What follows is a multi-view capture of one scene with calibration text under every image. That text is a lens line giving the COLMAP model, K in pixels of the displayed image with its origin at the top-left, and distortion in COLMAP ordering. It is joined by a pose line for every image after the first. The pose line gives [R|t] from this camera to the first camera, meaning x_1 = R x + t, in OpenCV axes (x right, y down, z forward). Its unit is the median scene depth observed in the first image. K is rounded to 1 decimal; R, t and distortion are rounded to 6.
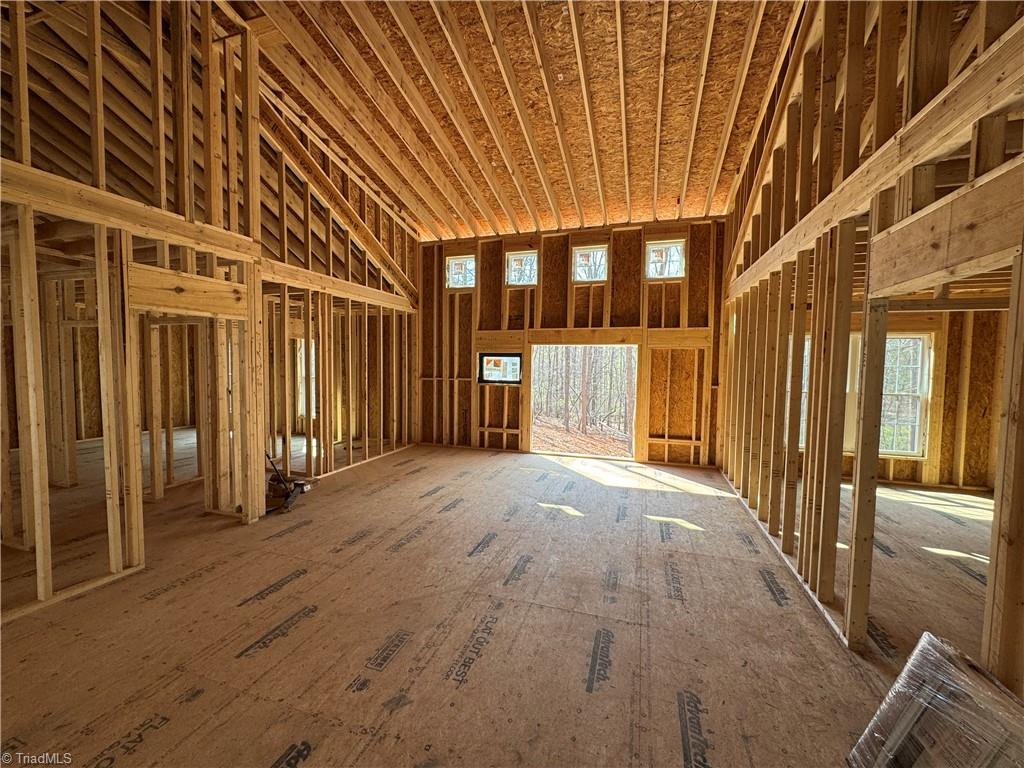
lens RADIAL K [[410.1, 0, 509.9], [0, 410.1, 385.1], [0, 0, 1]] dist [-0.000754, -0.000226]
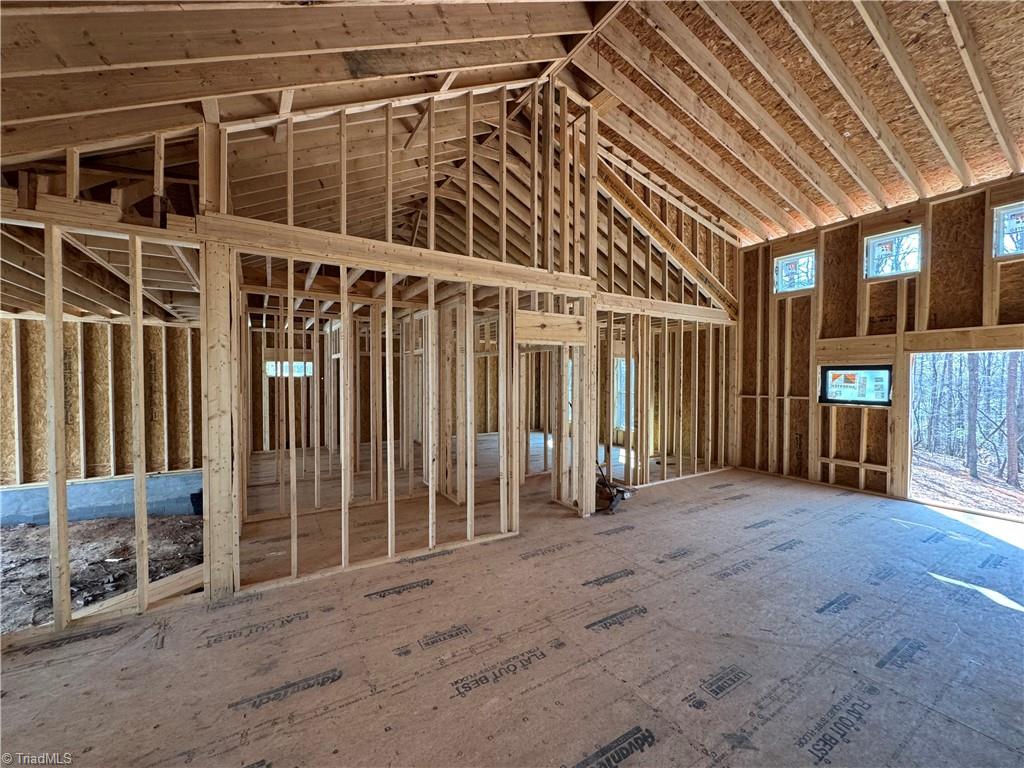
lens RADIAL K [[410.1, 0, 508.8], [0, 410.1, 384.4], [0, 0, 1]] dist [-0.000754, -0.000226]
pose [[0.760798, 0.000686, -0.648989, -0.028665], [-0.025127, 0.999281, -0.028400, -0.004554], [0.648502, 0.037913, 0.760268, -0.042725]]
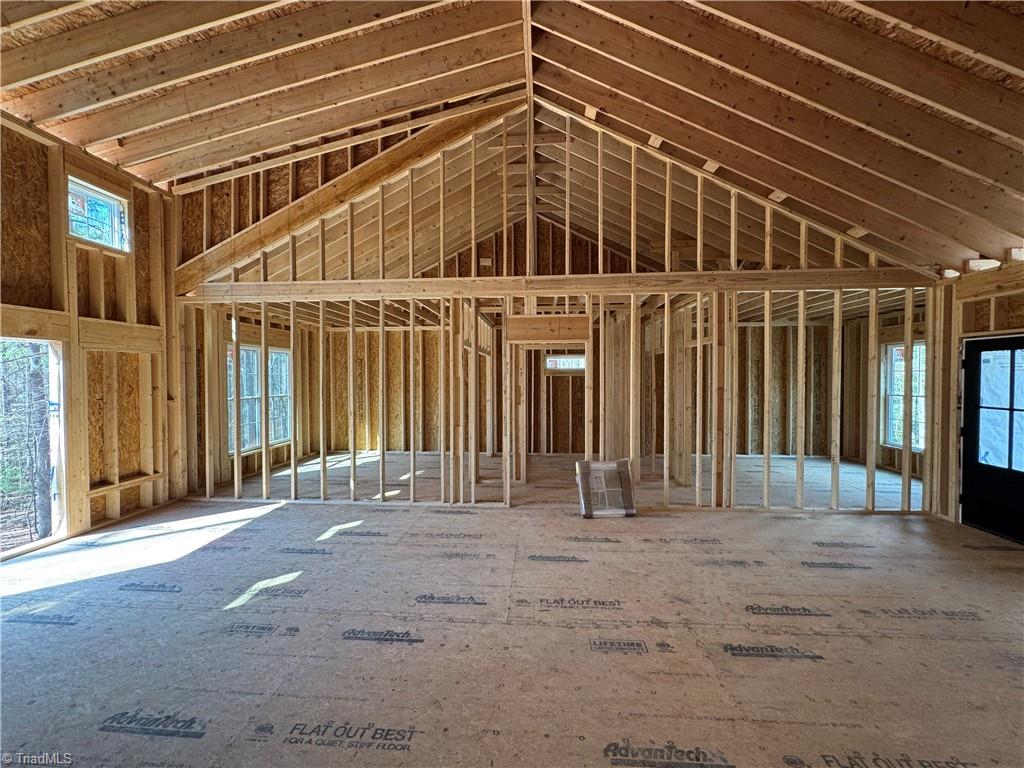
lens RADIAL K [[410.1, 0, 511.1], [0, 410.1, 382.0], [0, 0, 1]] dist [-0.000754, -0.000226]
pose [[-0.246352, -0.021508, 0.968942, -0.627319], [0.048183, 0.998246, 0.034408, -0.041563], [-0.967982, 0.055163, -0.244884, 0.758582]]
